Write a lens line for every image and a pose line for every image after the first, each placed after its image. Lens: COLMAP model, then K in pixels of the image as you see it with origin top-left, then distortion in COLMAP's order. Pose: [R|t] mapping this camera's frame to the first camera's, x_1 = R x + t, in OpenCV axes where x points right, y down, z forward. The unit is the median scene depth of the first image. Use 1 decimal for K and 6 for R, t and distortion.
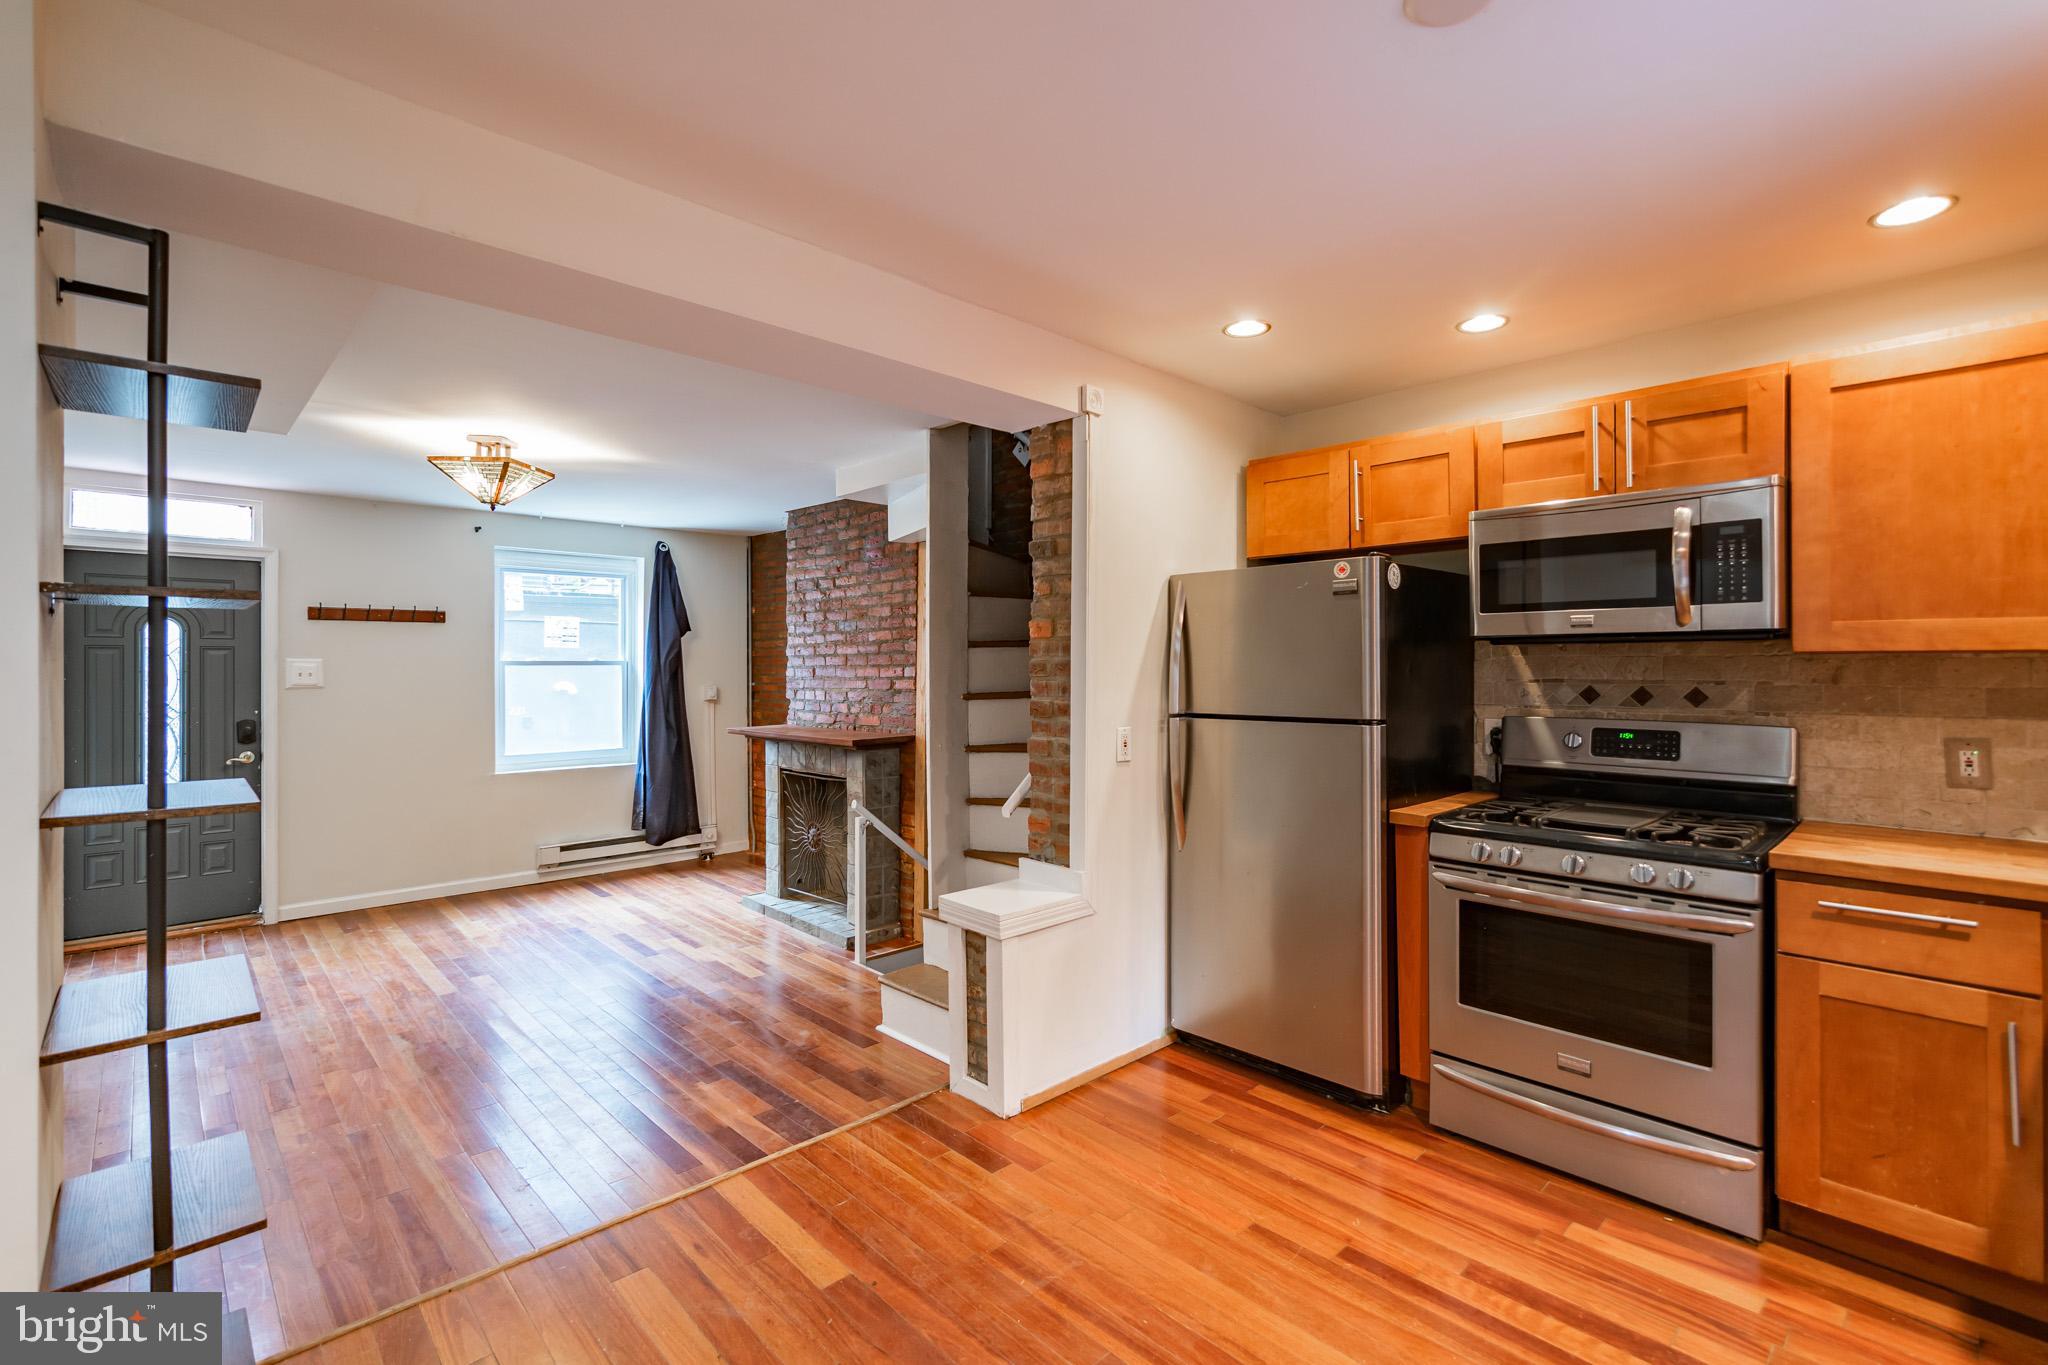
lens RADIAL K [[917.7, 0, 1024.3], [0, 917.7, 675.4], [0, 0, 1]] dist [0.005067, 0.000973]
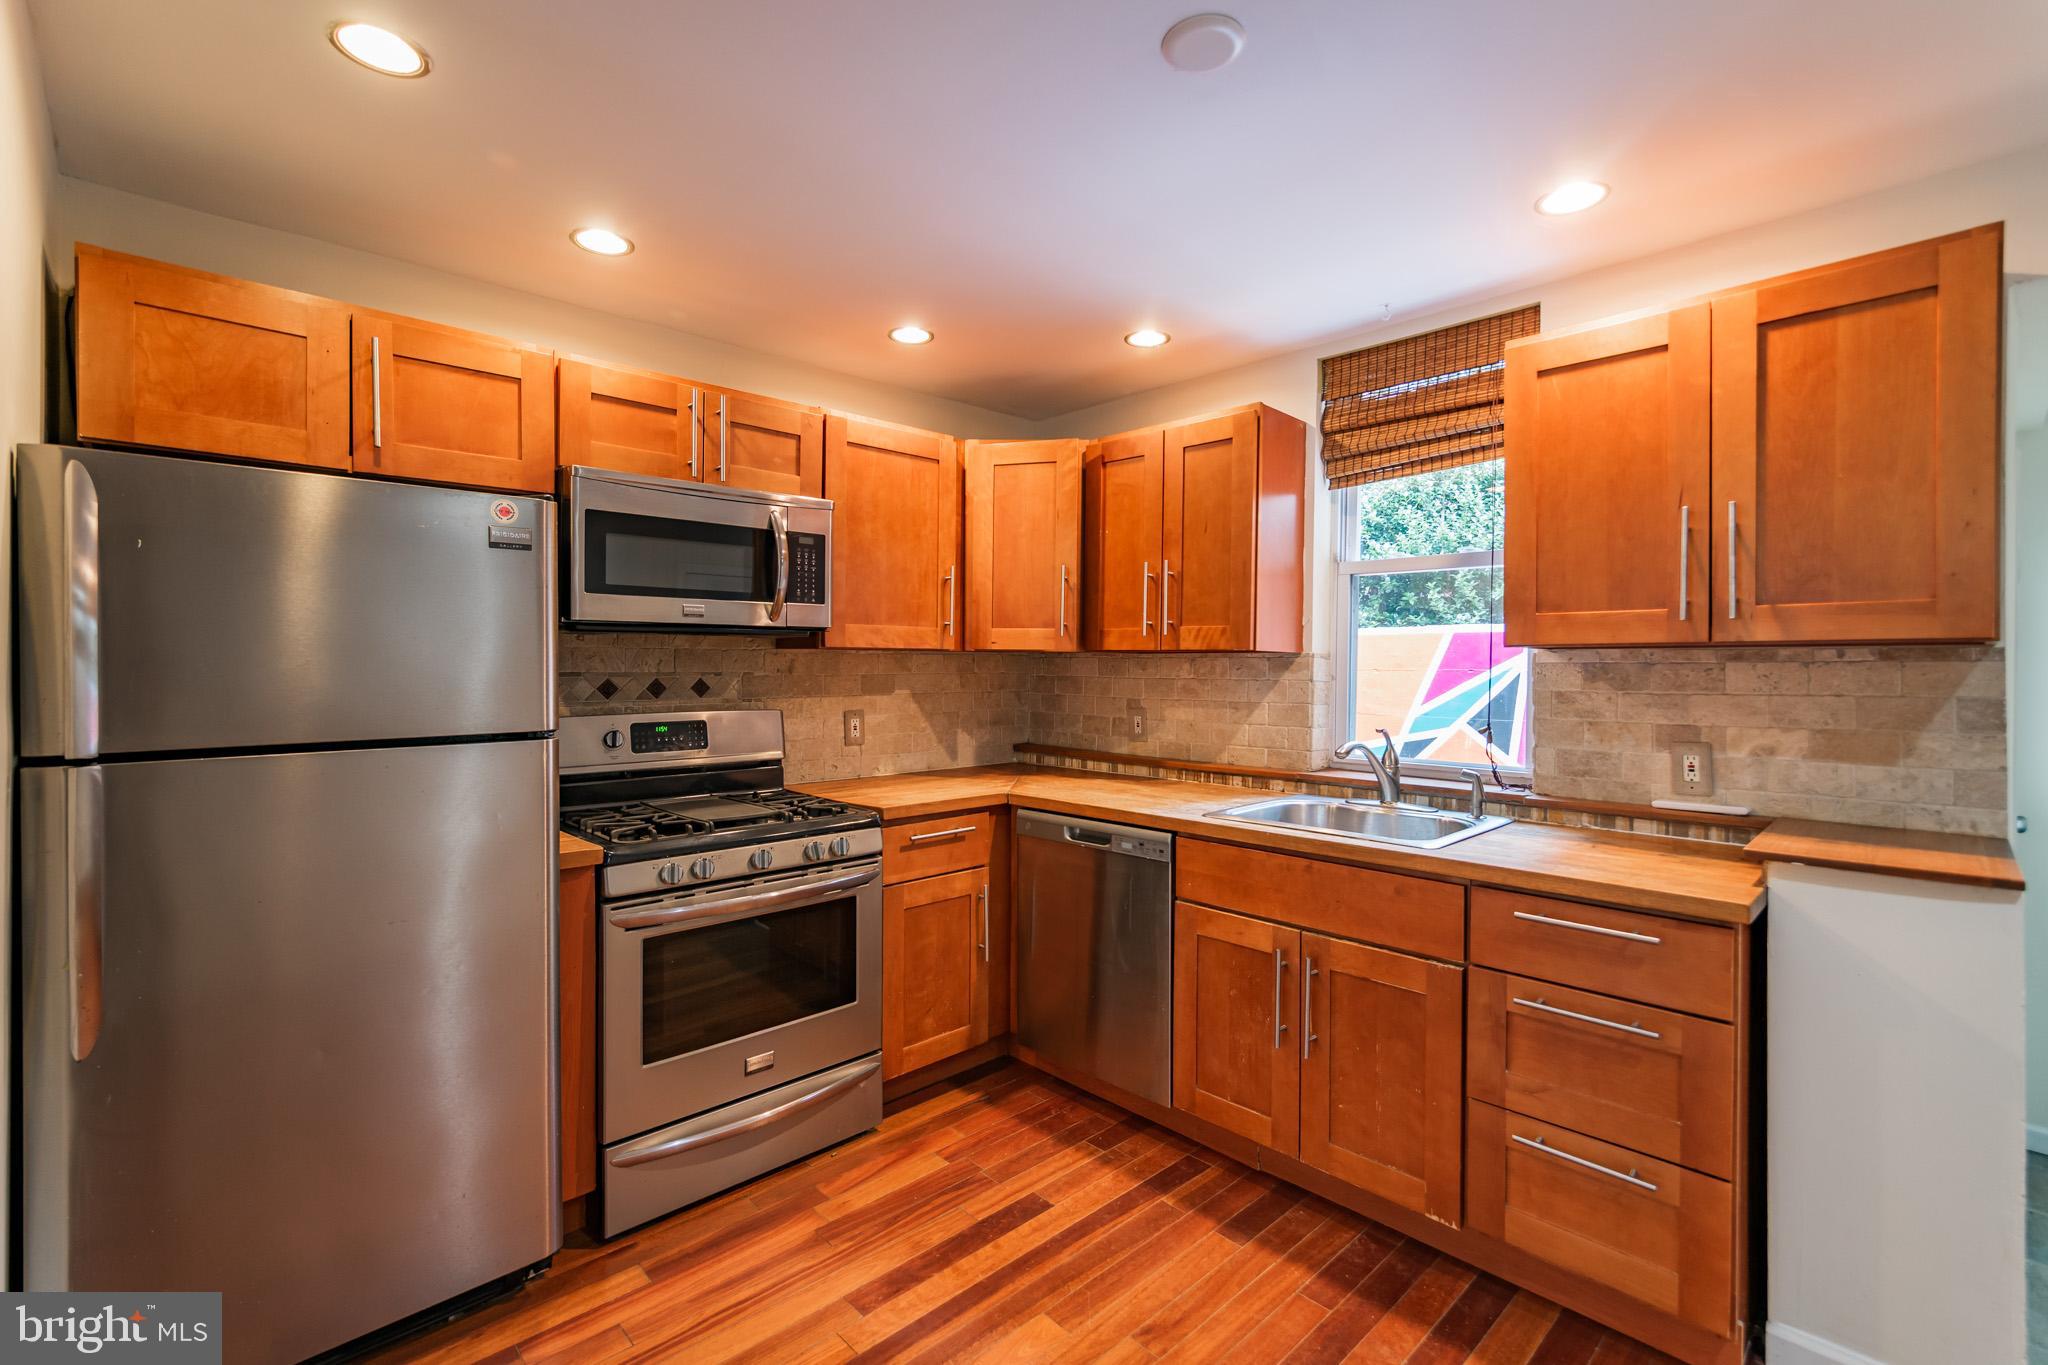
lens RADIAL K [[917.7, 0, 1019.2], [0, 917.7, 675.3], [0, 0, 1]] dist [0.005067, 0.000973]
pose [[0.004582, -0.011779, 0.999920, -0.371495], [0.007601, 0.999902, 0.011744, -0.000348], [-0.999961, 0.007546, 0.004671, 0.703610]]
